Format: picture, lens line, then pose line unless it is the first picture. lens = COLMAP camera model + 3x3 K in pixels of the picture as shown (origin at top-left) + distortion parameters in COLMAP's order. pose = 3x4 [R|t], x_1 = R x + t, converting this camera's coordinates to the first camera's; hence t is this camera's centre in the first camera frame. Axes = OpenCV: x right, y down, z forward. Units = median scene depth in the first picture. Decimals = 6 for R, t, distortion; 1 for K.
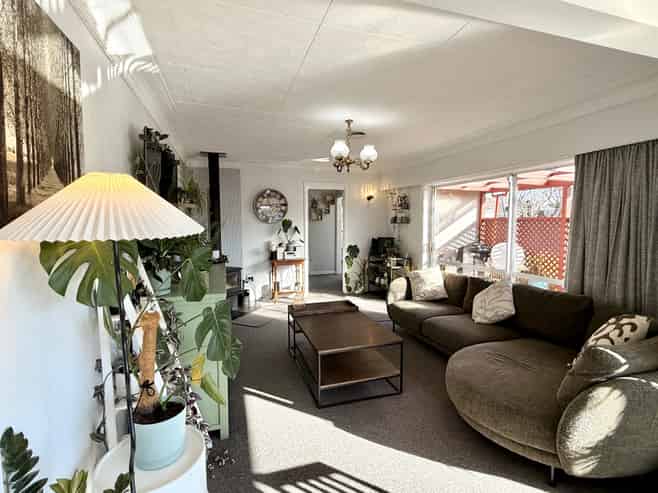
lens RADIAL K [[320.3, 0, 329.4], [0, 320.3, 243.6], [0, 0, 1]] dist [0.002727, 0.000222]
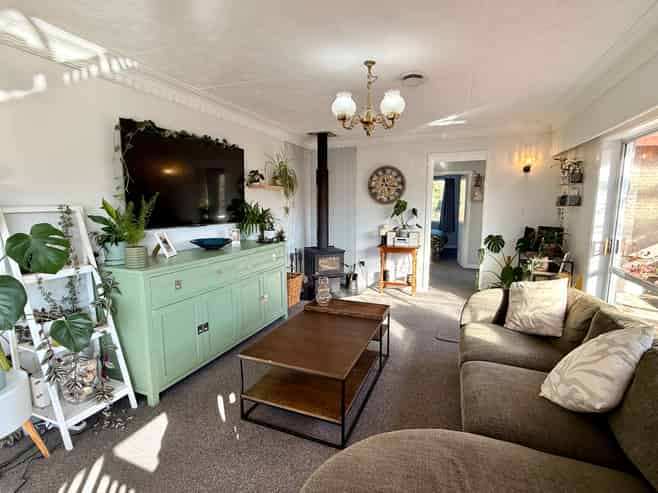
lens RADIAL K [[318.7, 0, 328.9], [0, 318.7, 246.5], [0, 0, 1]] dist [0.006843, -0.001147]
pose [[0.768468, 0.089854, -0.633548, 0.275280], [-0.047281, 0.995359, 0.083818, -0.014432], [0.638139, -0.034457, 0.769149, 0.210330]]
